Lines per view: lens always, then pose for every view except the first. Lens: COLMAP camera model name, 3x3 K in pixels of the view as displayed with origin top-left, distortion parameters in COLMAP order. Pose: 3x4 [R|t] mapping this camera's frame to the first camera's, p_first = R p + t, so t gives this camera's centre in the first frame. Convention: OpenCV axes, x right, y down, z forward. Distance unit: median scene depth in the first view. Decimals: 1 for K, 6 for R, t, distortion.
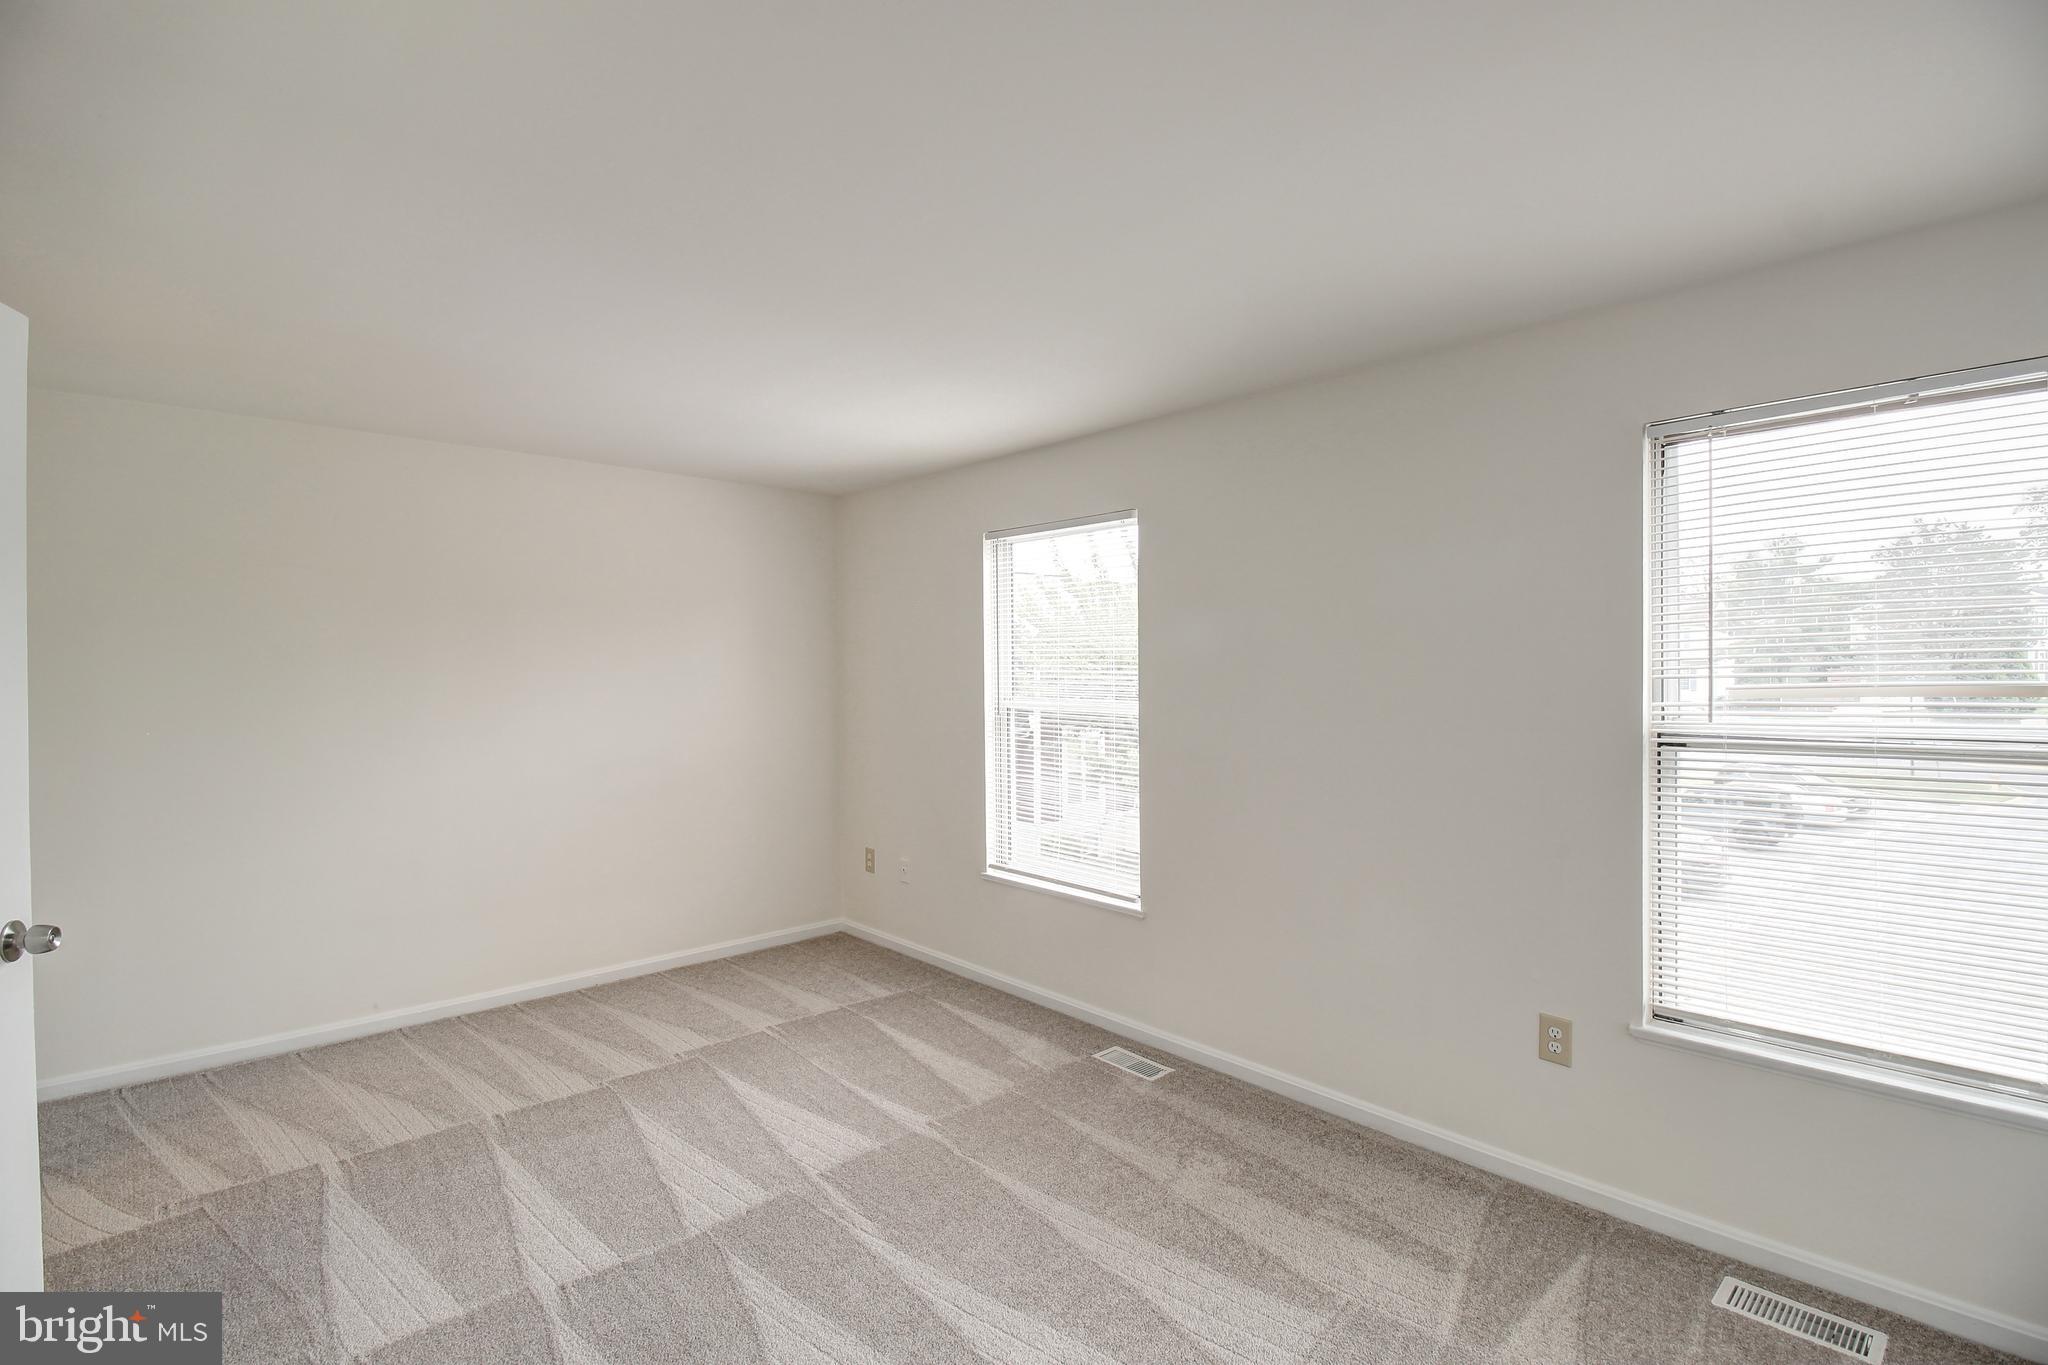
lens RADIAL K [[947.8, 0, 1024.0], [0, 947.8, 682.5], [0, 0, 1]] dist [-0.014286, -0.014169]
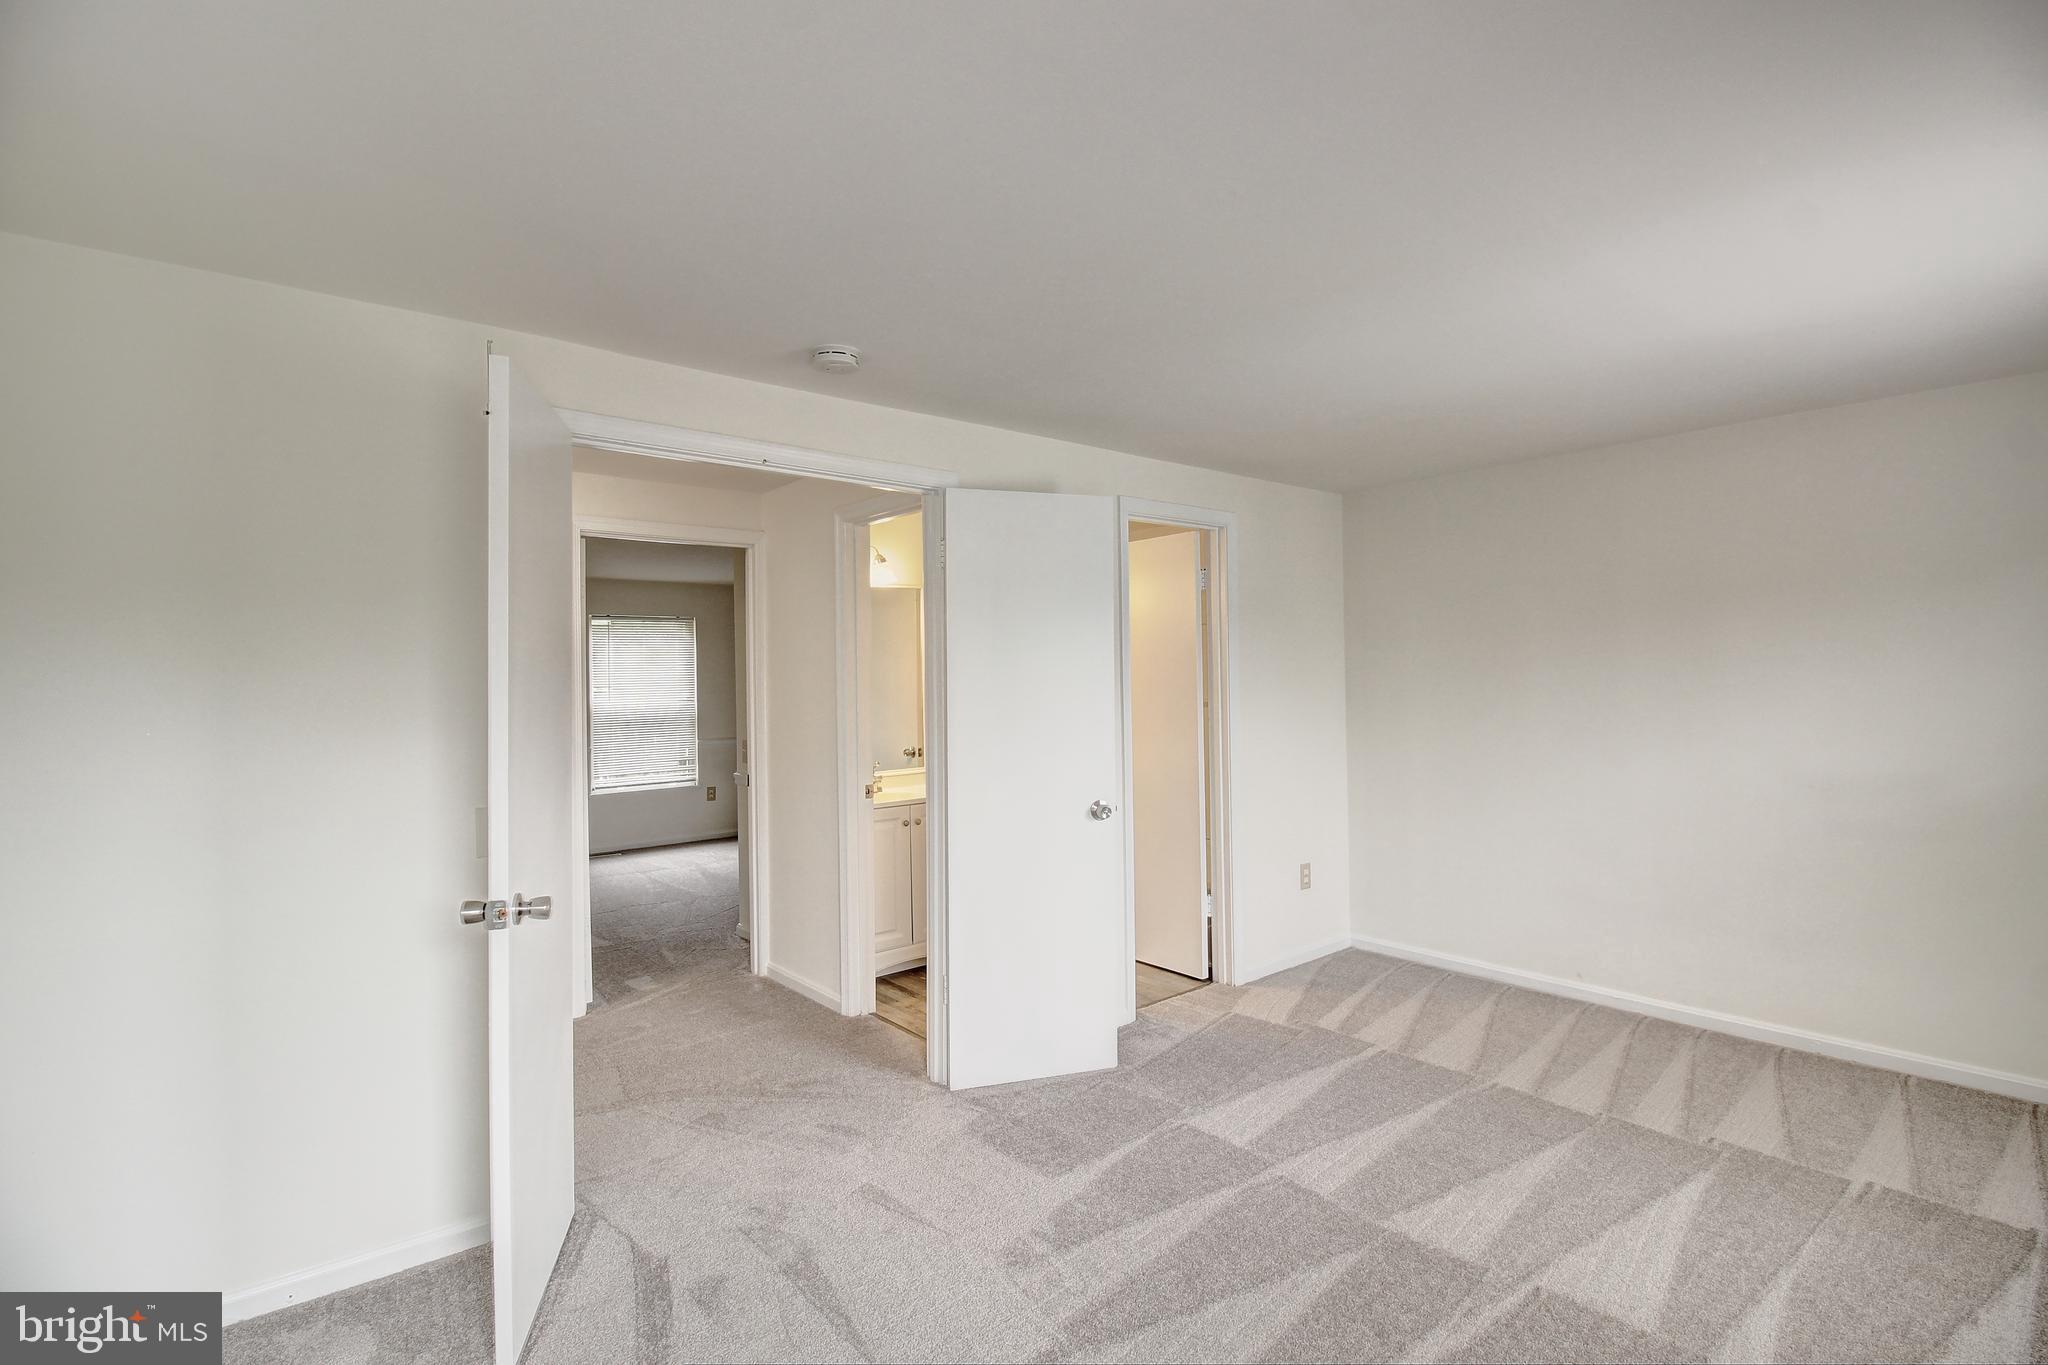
lens RADIAL K [[947.8, 0, 1024.0], [0, 947.8, 682.5], [0, 0, 1]] dist [-0.014286, -0.014169]
pose [[-0.087477, 0.006601, -0.996145, 0.534045], [0.002863, 0.999976, 0.006375, 0.001070], [0.996162, -0.002294, -0.087493, 0.559986]]
